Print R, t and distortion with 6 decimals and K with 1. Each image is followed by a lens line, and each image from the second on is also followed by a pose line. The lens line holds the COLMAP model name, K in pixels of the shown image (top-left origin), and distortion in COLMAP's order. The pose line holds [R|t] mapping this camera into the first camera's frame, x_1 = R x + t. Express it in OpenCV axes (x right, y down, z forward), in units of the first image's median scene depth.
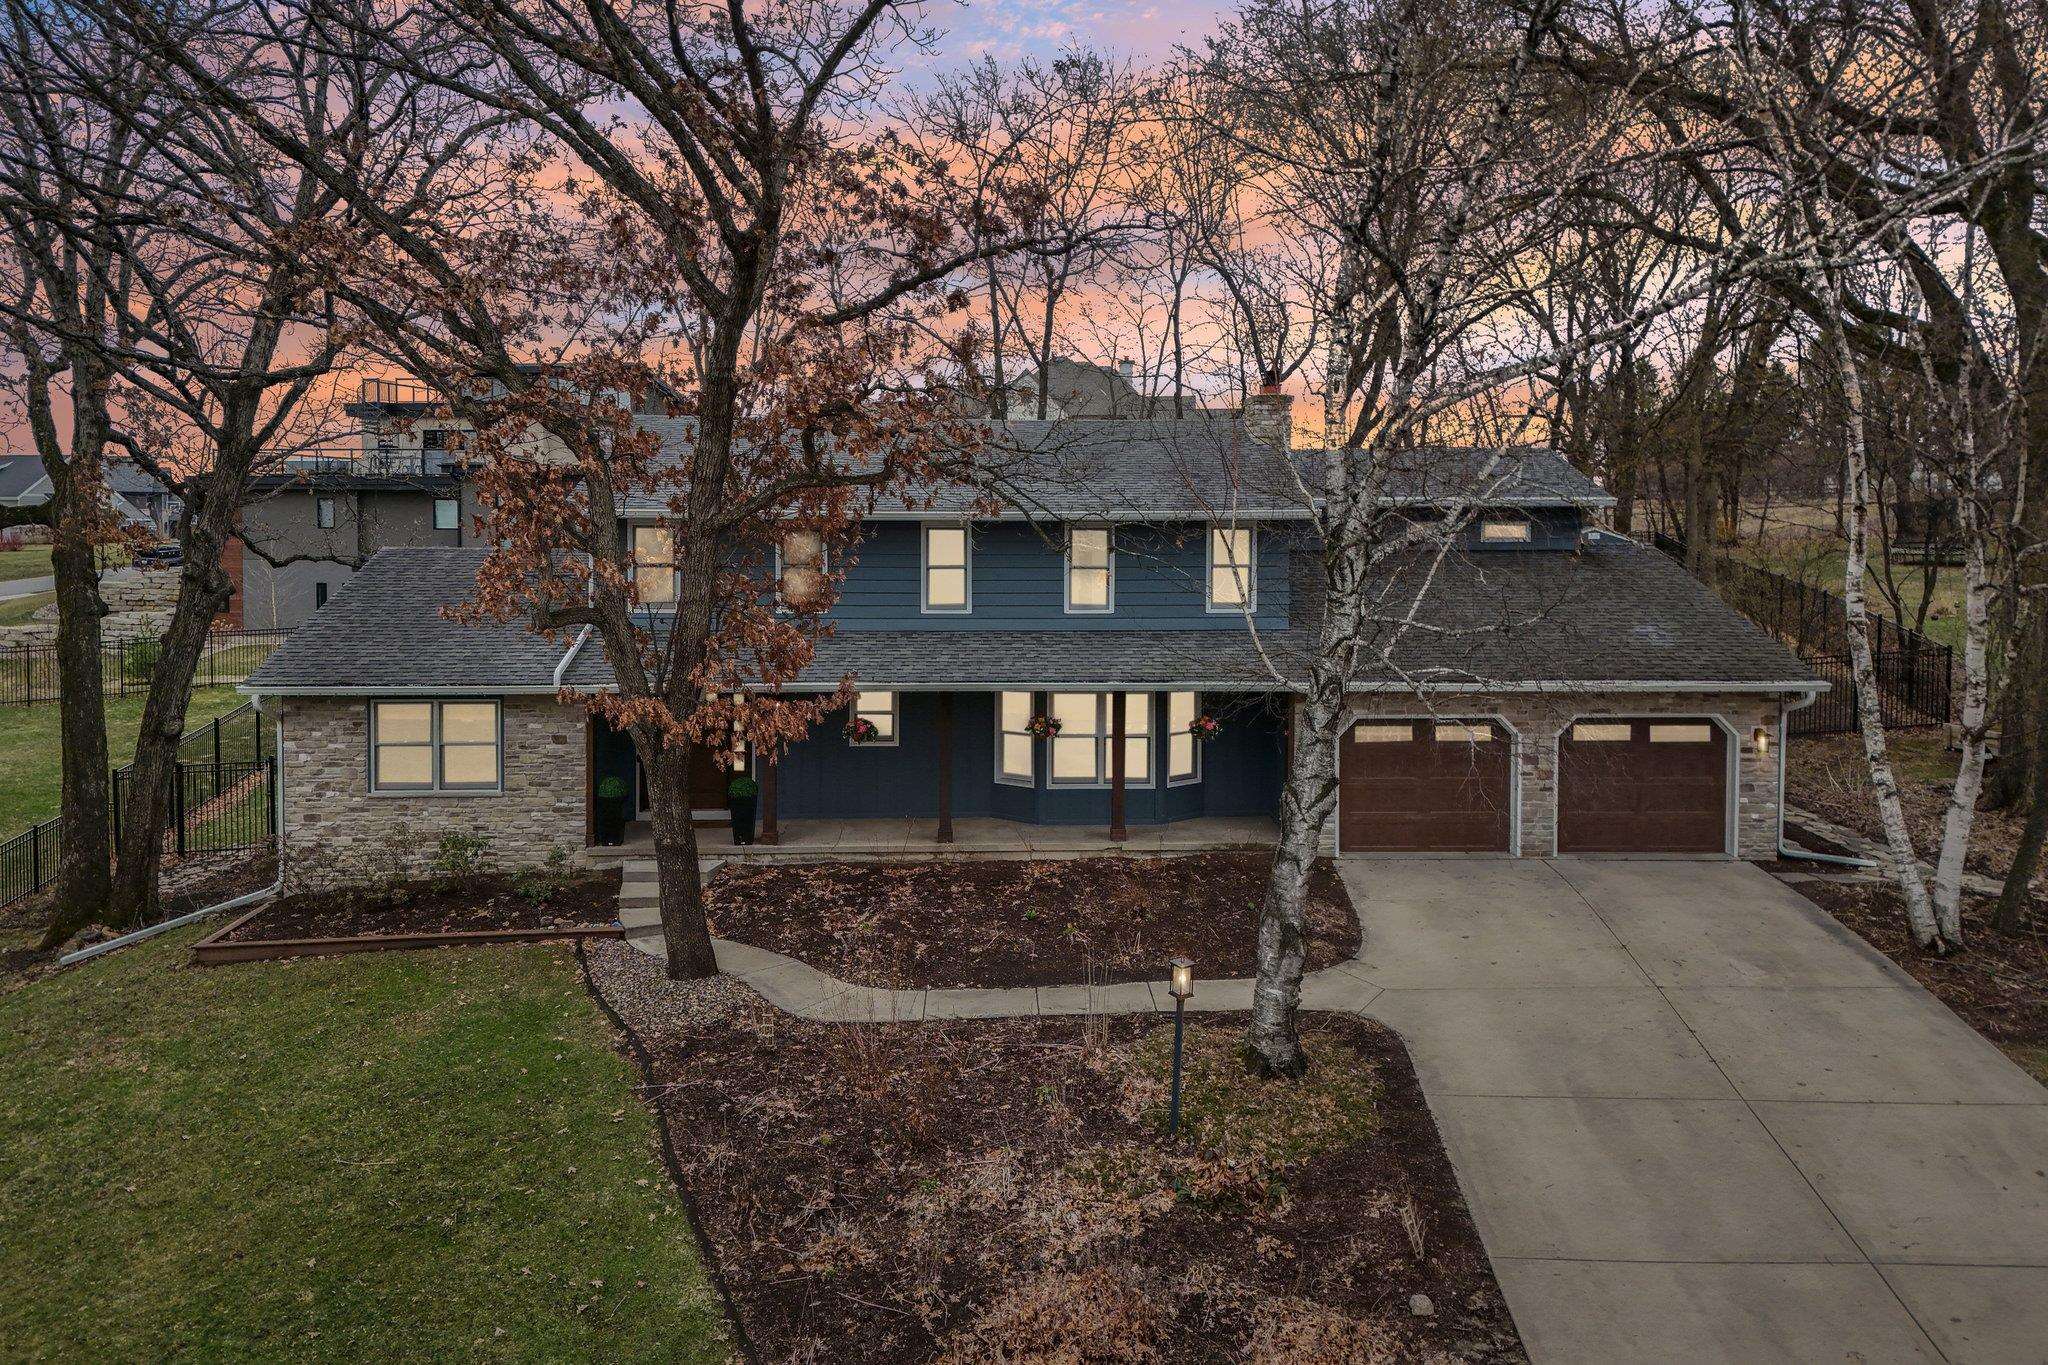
lens RADIAL K [[1510.4, 0, 1027.6], [0, 1510.4, 699.6], [0, 0, 1]] dist [0.046386, -0.020394]
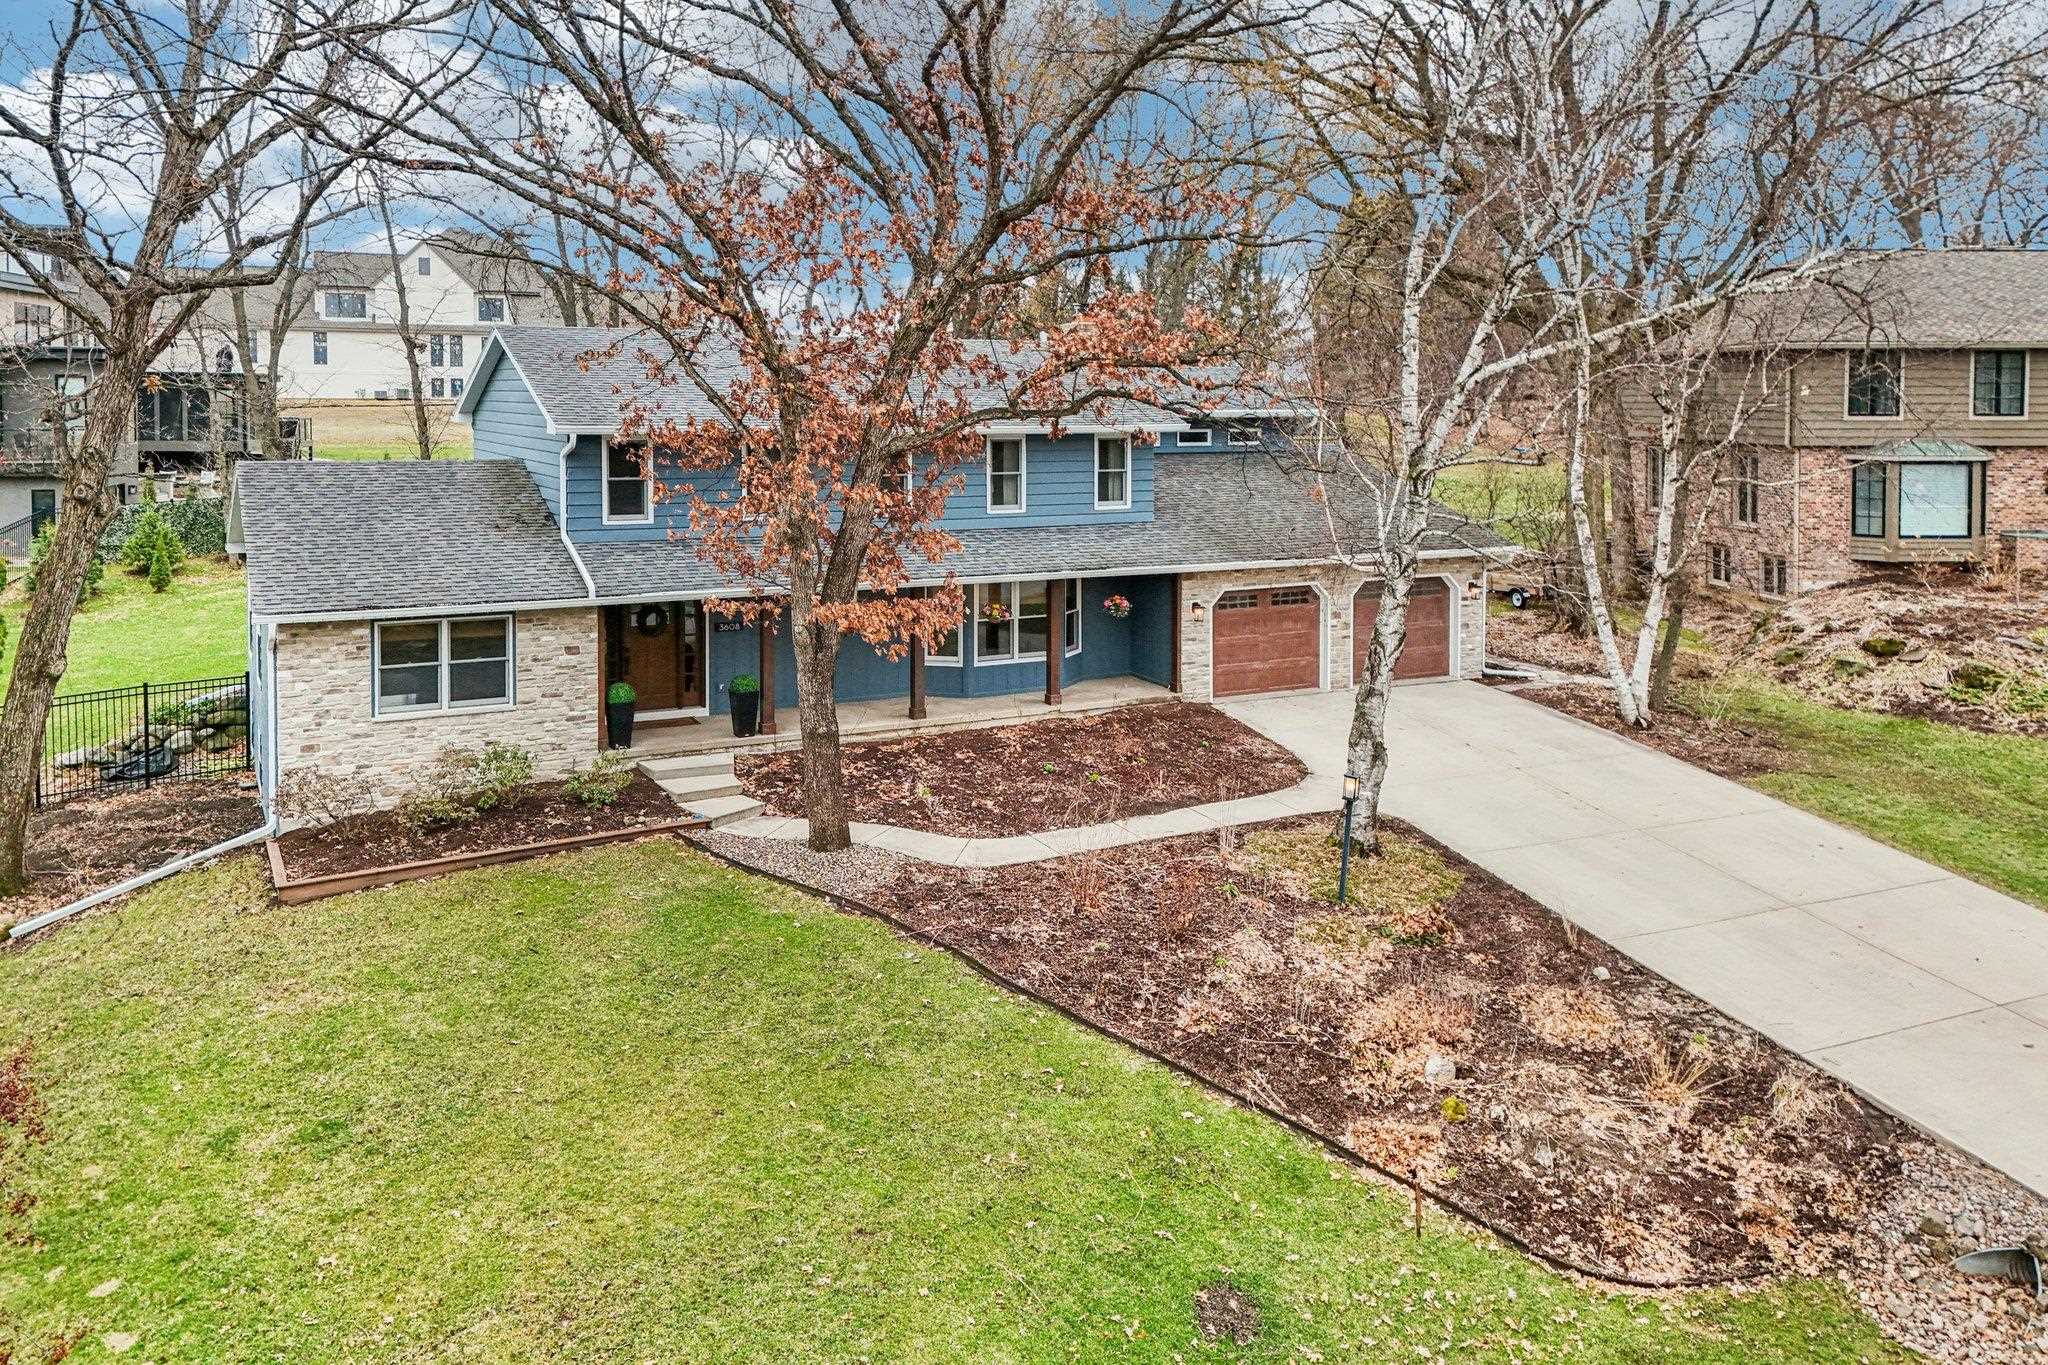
lens RADIAL K [[1510.4, 0, 1011.3], [0, 1510.4, 661.7], [0, 0, 1]] dist [0.046386, -0.020394]
pose [[0.903642, -0.070933, 0.422374, -0.479453], [0.047177, 0.996674, 0.066448, -0.020503], [-0.425682, -0.040119, 0.903983, -0.056303]]
